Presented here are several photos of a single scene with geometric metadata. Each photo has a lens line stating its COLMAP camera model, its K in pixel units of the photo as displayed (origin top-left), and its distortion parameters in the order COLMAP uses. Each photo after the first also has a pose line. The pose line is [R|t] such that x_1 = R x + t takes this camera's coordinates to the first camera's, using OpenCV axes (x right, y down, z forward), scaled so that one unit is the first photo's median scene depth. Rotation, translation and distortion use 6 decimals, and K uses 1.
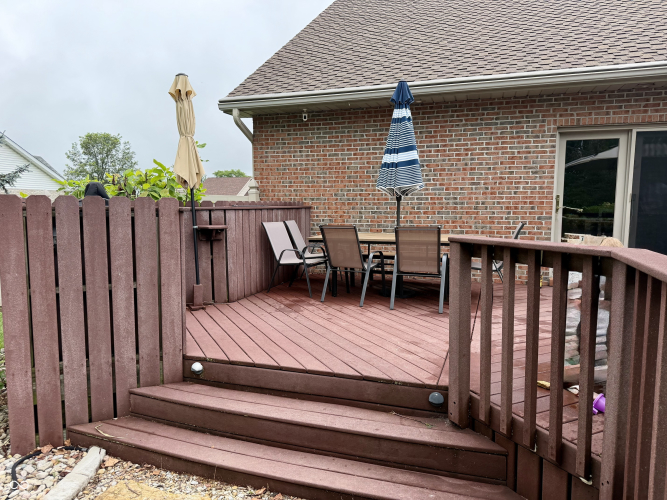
lens RADIAL K [[470.7, 0, 333.1], [0, 470.7, 250.8], [0, 0, 1]] dist [0.025411, -0.006515]
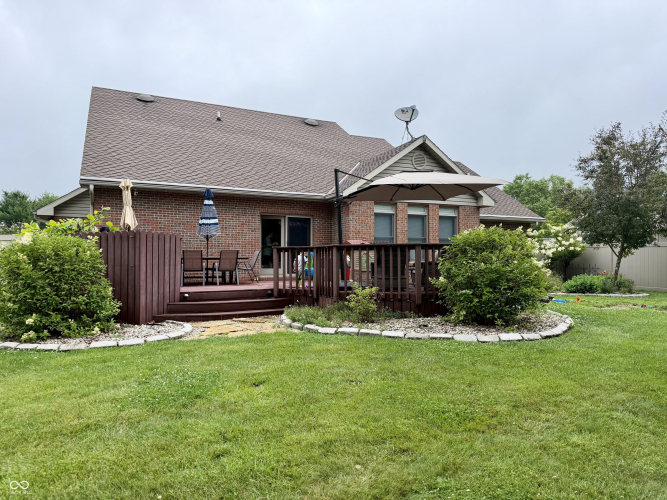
lens RADIAL K [[470.7, 0, 333.9], [0, 470.7, 249.6], [0, 0, 1]] dist [0.025411, -0.006515]
pose [[0.708219, 0.022352, 0.705639, -1.037029], [0.060912, 0.993837, -0.092616, 0.183364], [-0.703360, 0.108575, 0.702493, -0.998024]]
